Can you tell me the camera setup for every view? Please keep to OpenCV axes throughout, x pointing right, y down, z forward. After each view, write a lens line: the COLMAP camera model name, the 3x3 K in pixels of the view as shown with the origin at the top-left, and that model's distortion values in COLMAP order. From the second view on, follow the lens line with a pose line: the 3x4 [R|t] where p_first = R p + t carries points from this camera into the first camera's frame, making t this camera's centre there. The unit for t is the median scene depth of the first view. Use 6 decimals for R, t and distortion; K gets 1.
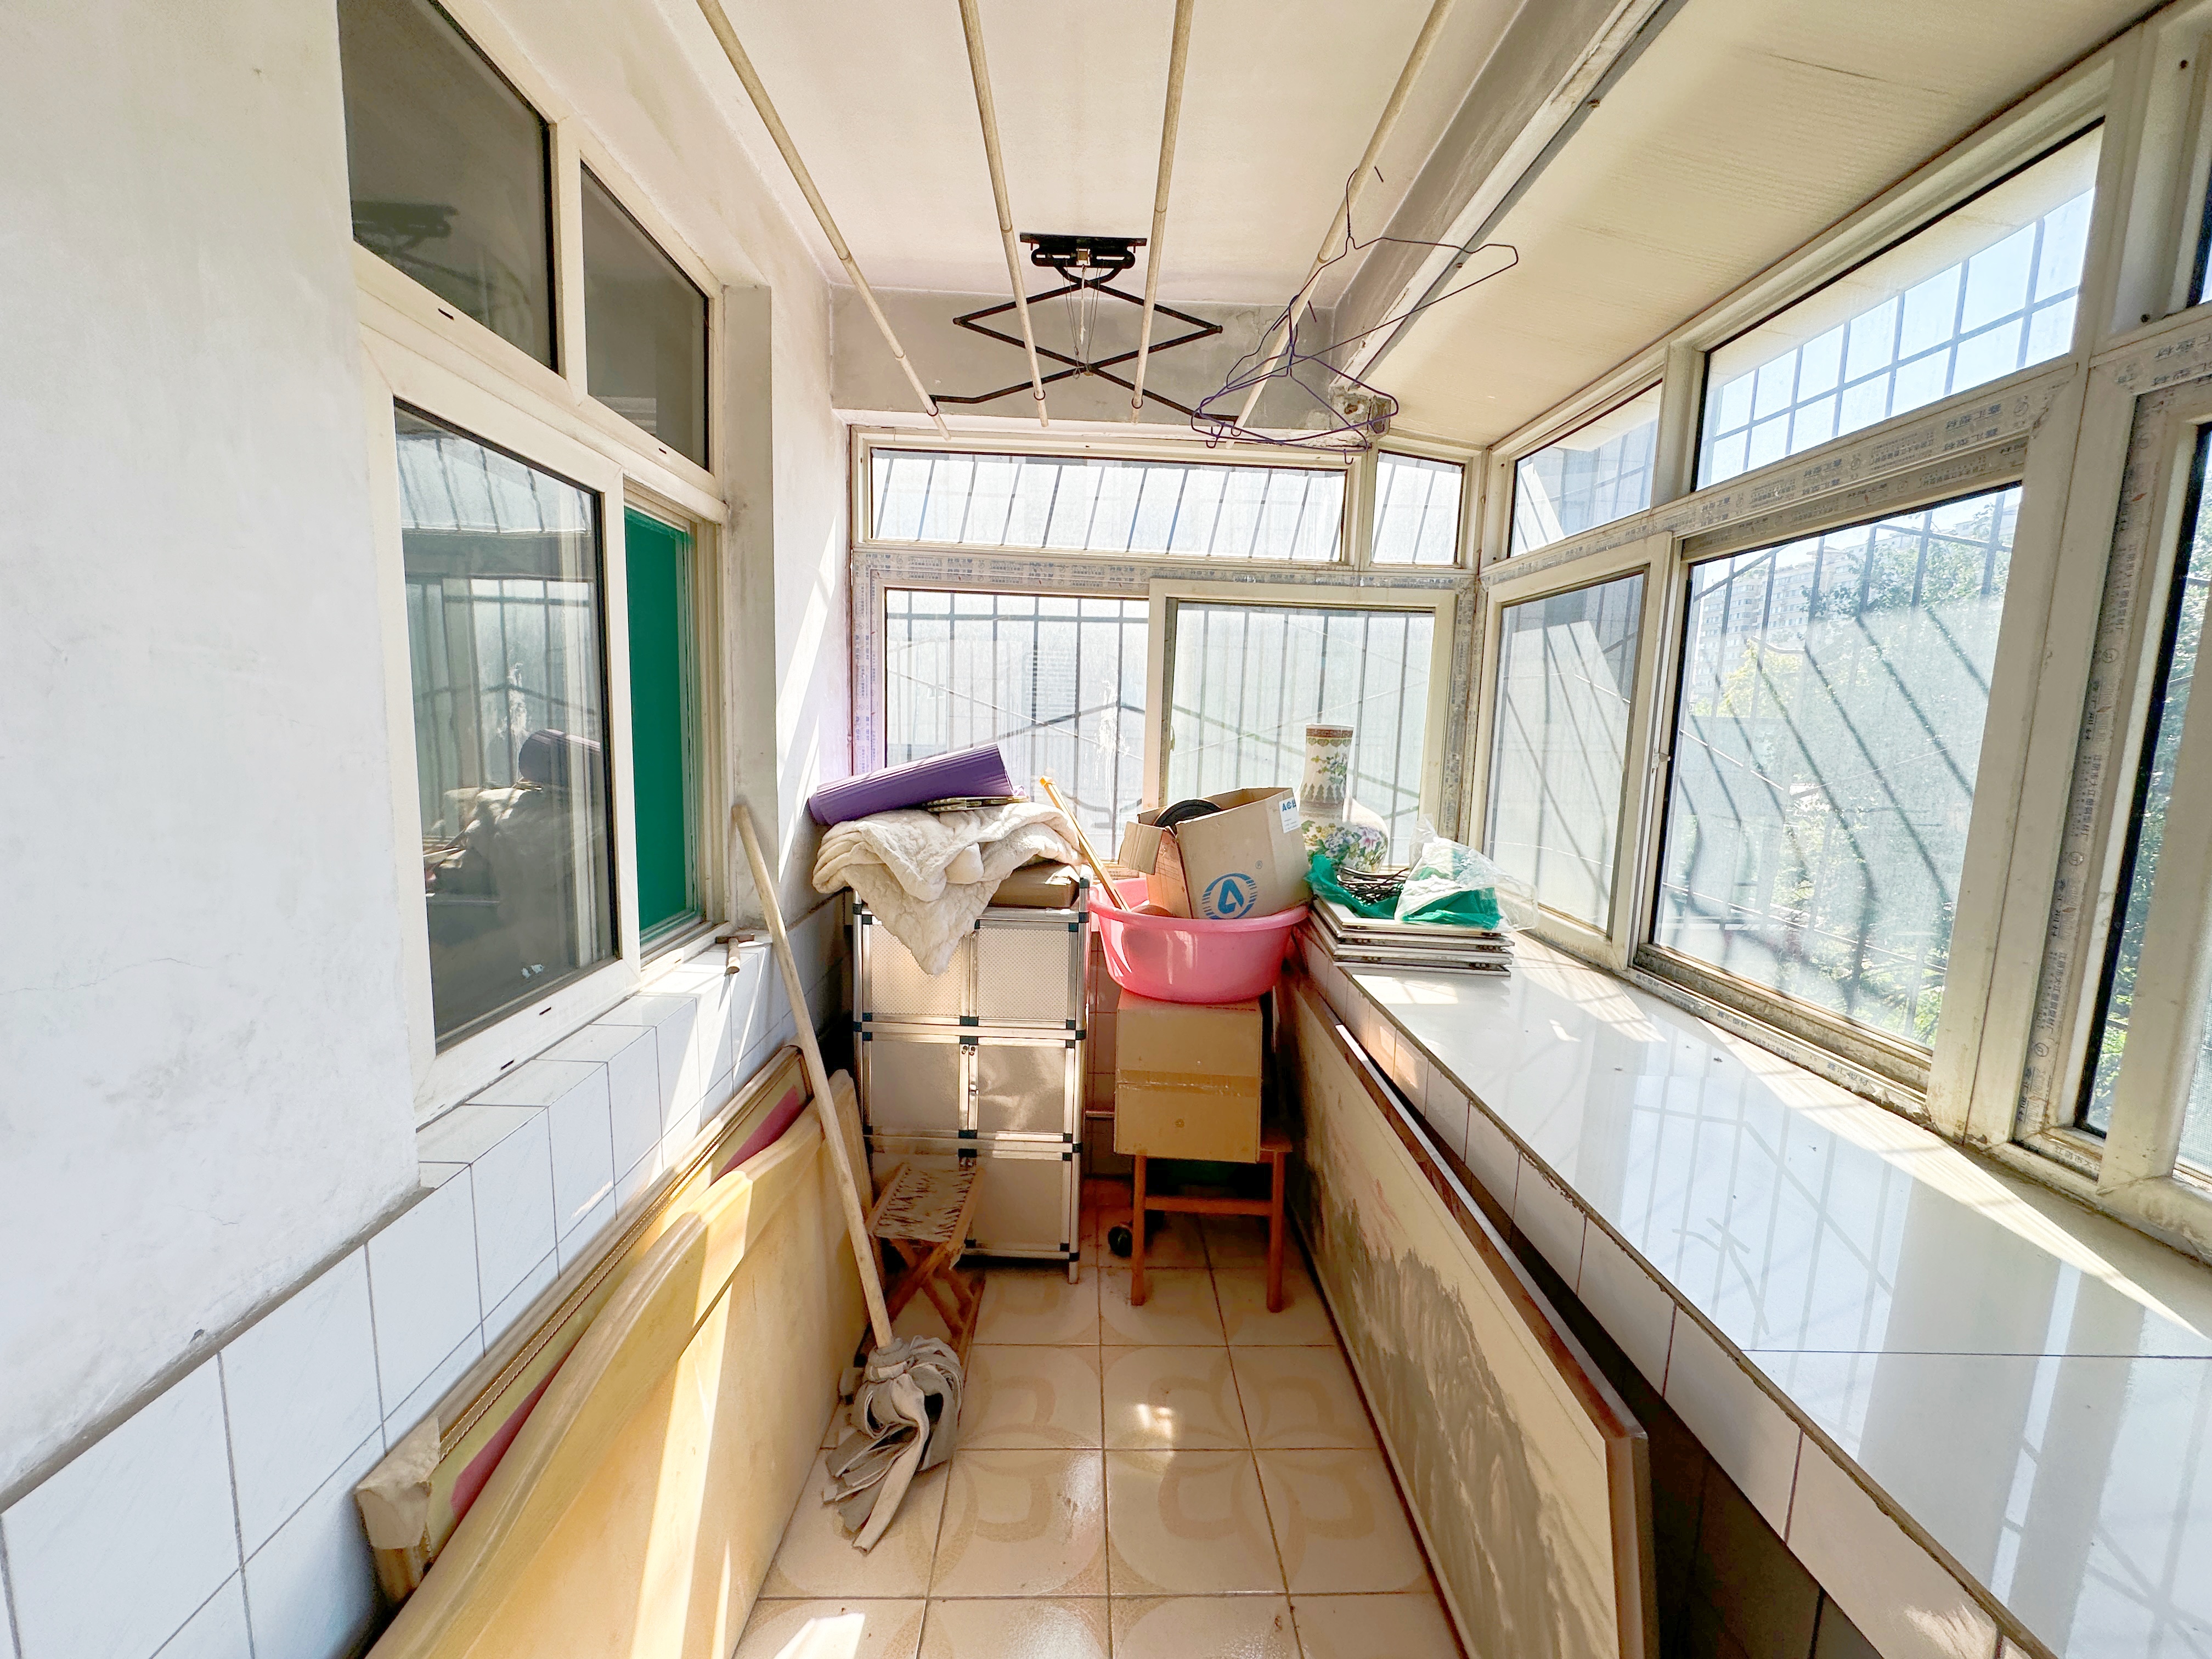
lens RADIAL K [[889.5, 0, 1110.9], [0, 889.5, 836.1], [0, 0, 1]] dist [0.000049, -0.000024]
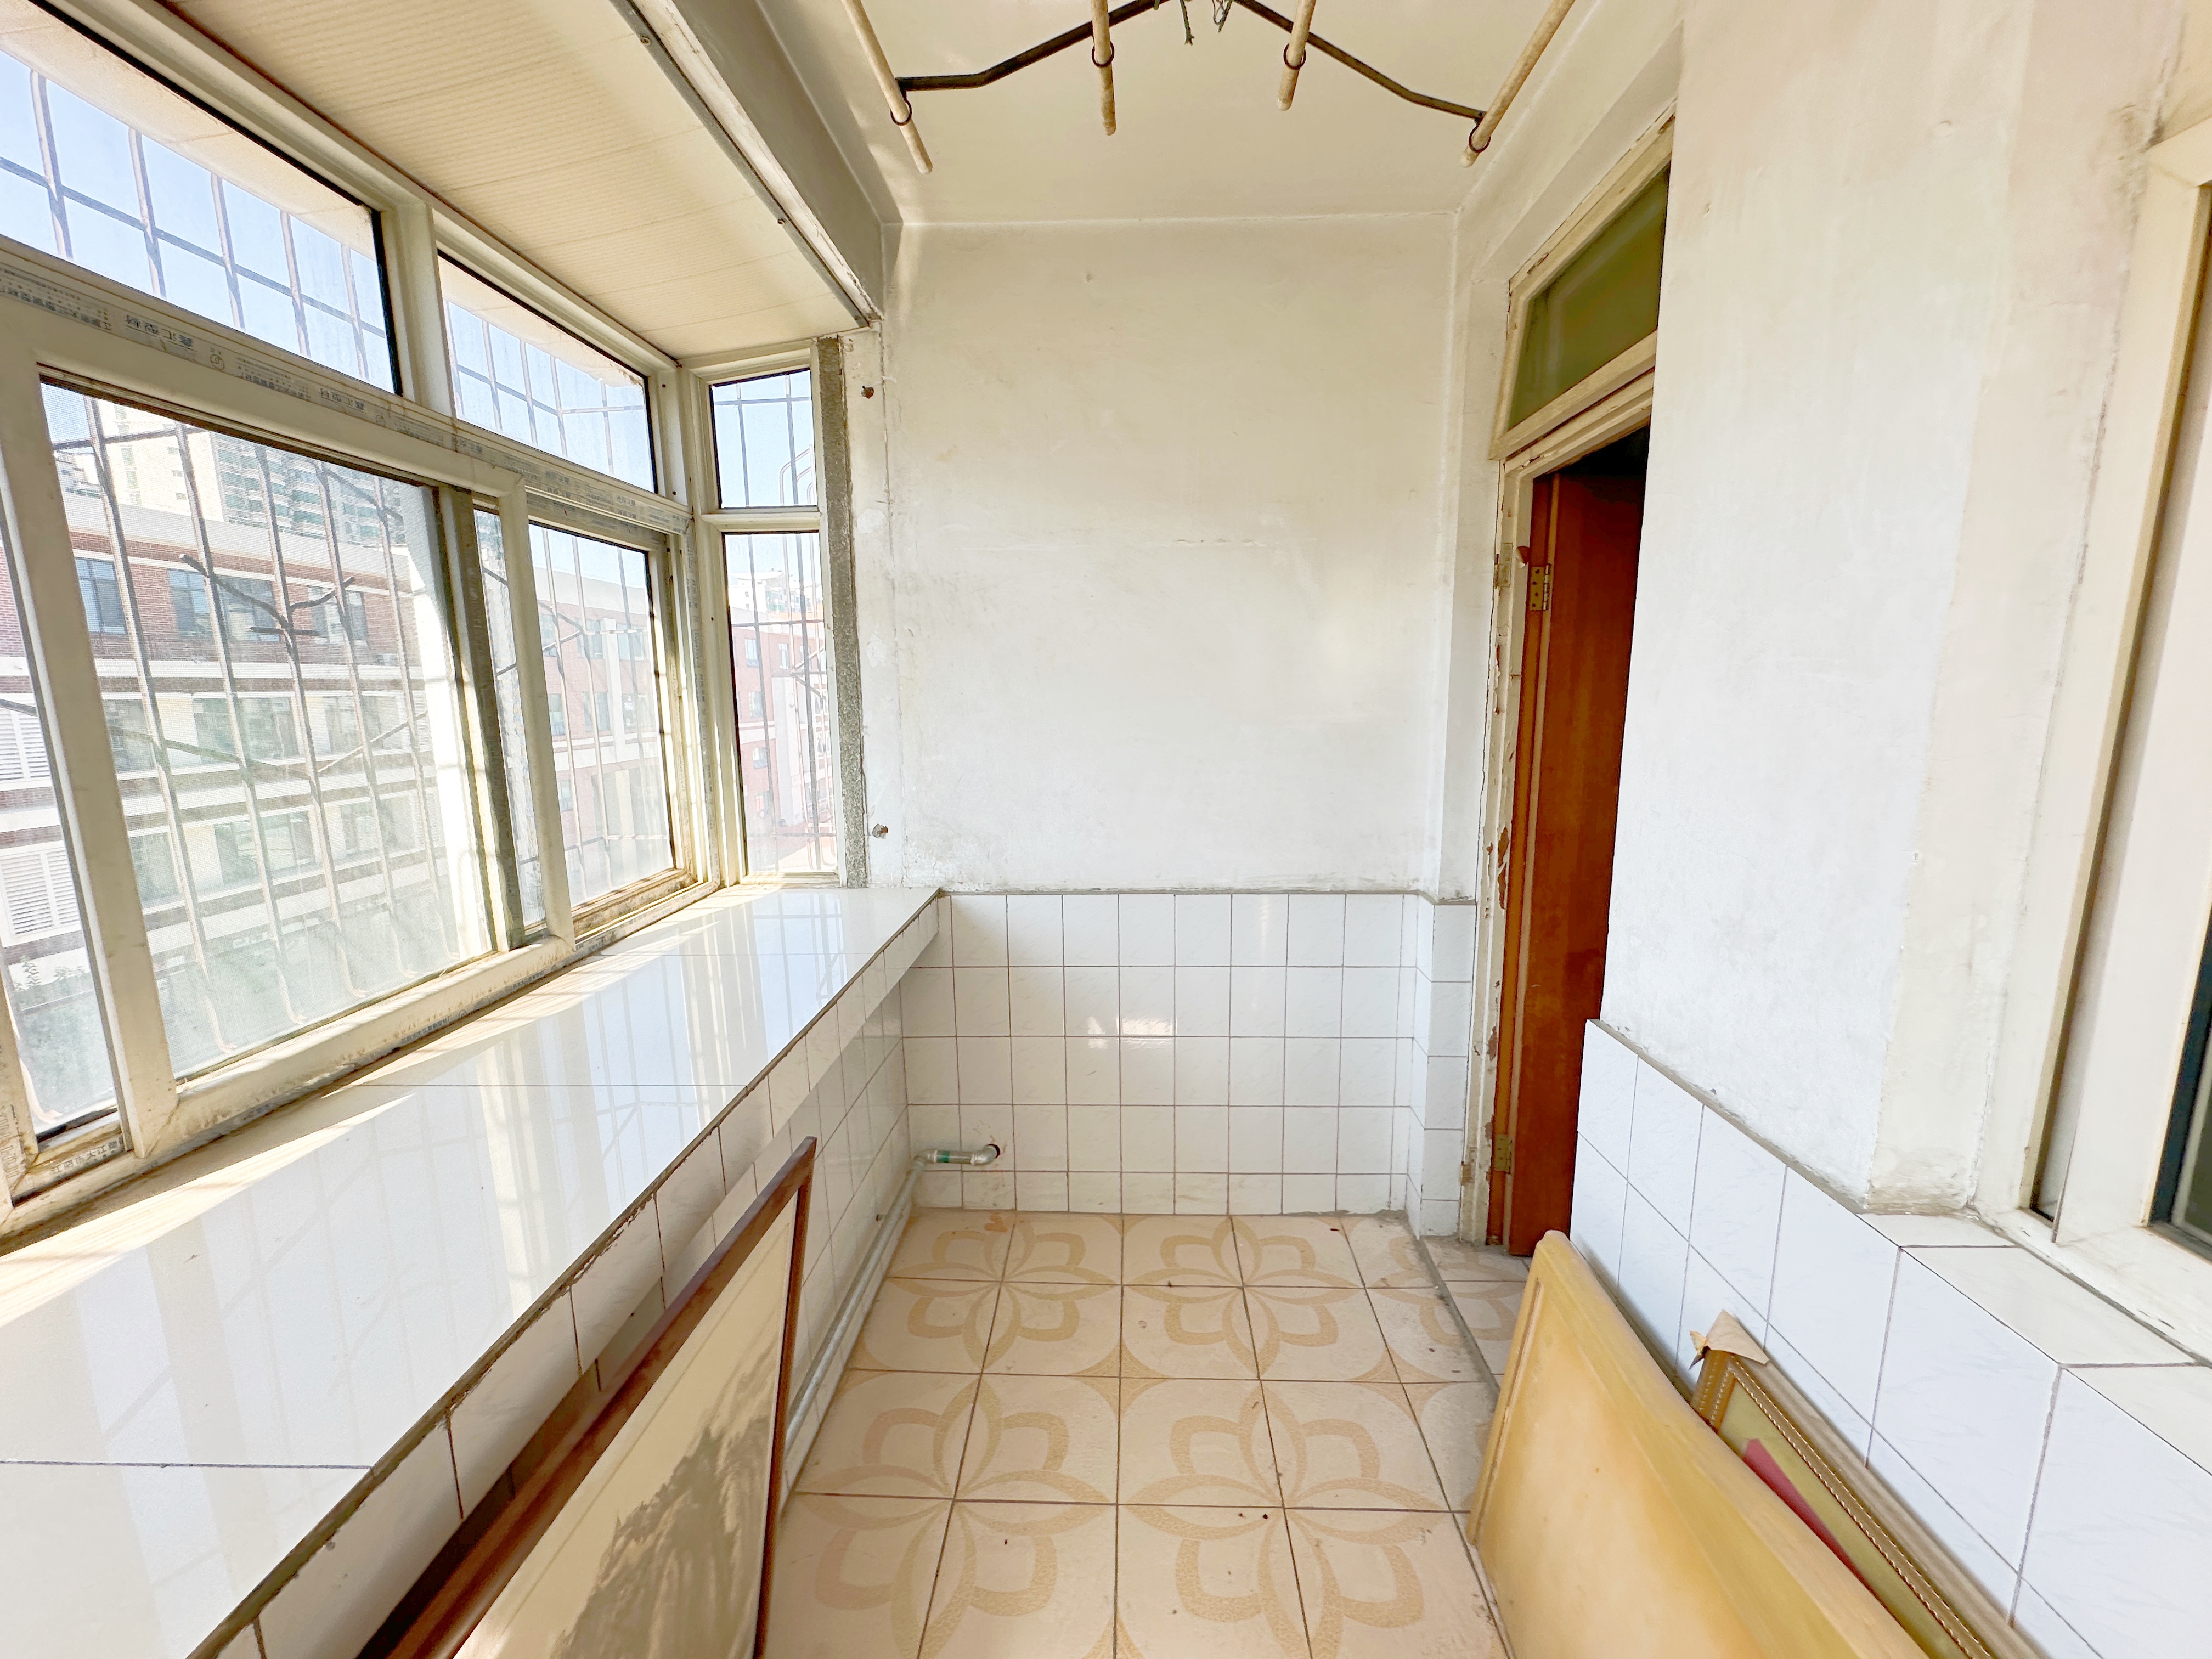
lens RADIAL K [[889.5, 0, 1109.5], [0, 889.5, 828.9], [0, 0, 1]] dist [0.000049, -0.000024]
pose [[-0.997950, -0.027079, 0.057993, -0.018060], [-0.008867, 0.955845, 0.293737, -0.256055], [-0.063386, 0.292621, -0.954125, 1.801557]]
